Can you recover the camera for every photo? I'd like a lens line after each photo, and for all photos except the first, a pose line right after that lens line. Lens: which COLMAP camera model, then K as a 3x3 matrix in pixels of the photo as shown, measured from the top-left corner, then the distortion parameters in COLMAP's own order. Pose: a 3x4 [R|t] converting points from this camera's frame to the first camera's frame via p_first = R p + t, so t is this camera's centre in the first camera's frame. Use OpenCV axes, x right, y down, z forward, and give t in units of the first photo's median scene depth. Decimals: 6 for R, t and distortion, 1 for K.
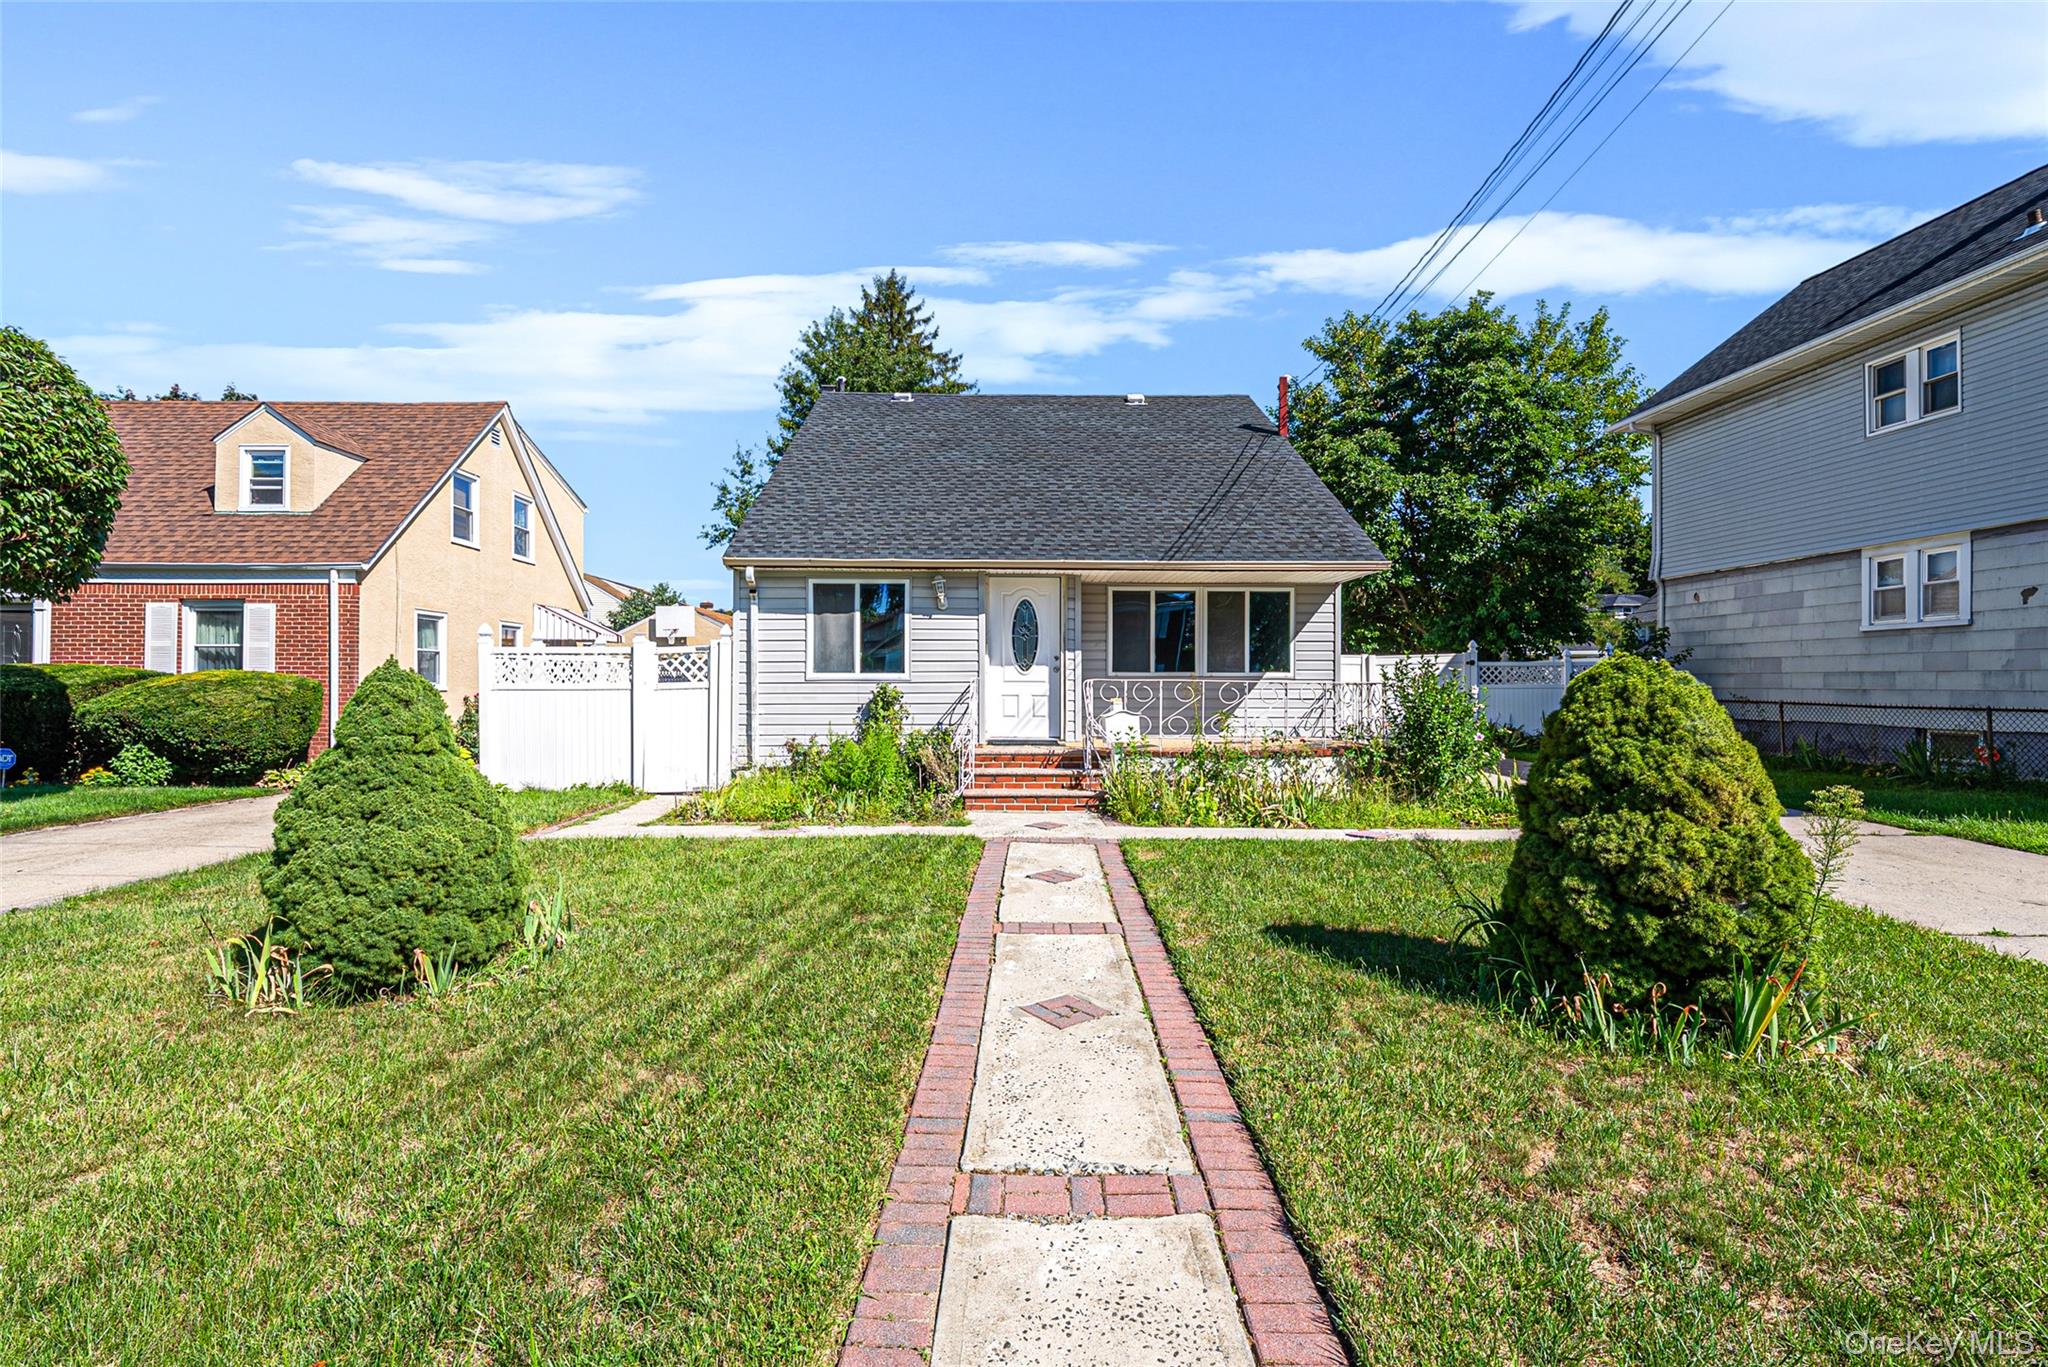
lens RADIAL K [[956.5, 0, 1024.0], [0, 956.5, 683.5], [0, 0, 1]] dist [-0.002605, -0.000700]
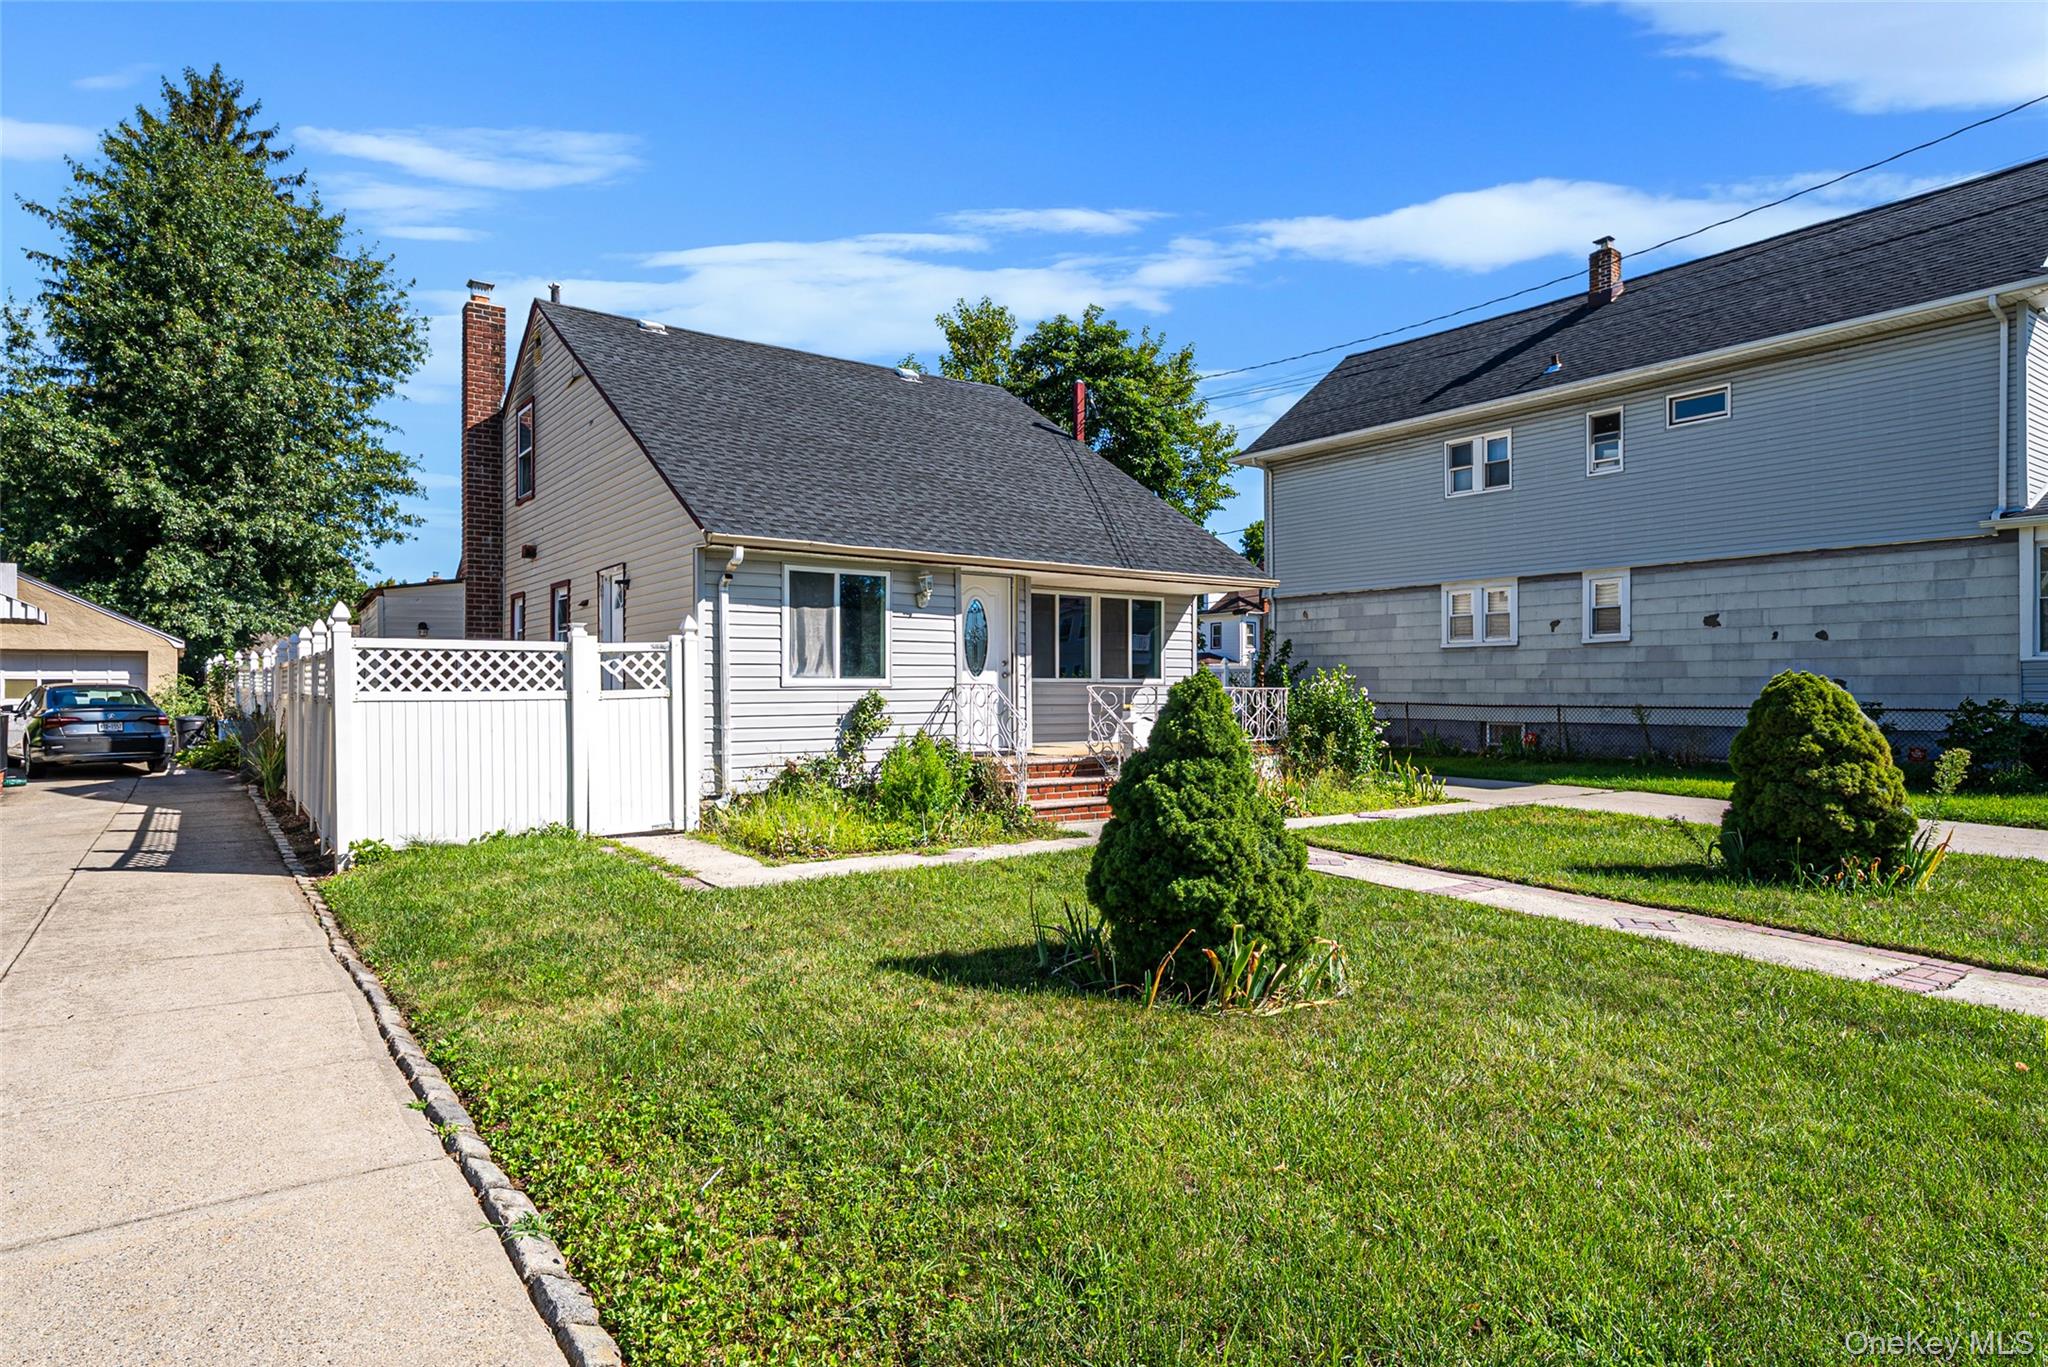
lens RADIAL K [[1175.6, 0, 1024.0], [0, 1175.6, 683.5], [0, 0, 1]] dist [0.001364, 0.001749]
pose [[0.808737, 0.000616, 0.588171, -0.637188], [0.001660, 0.999993, -0.003329, -0.002375], [-0.588169, 0.003669, 0.808730, 0.052350]]
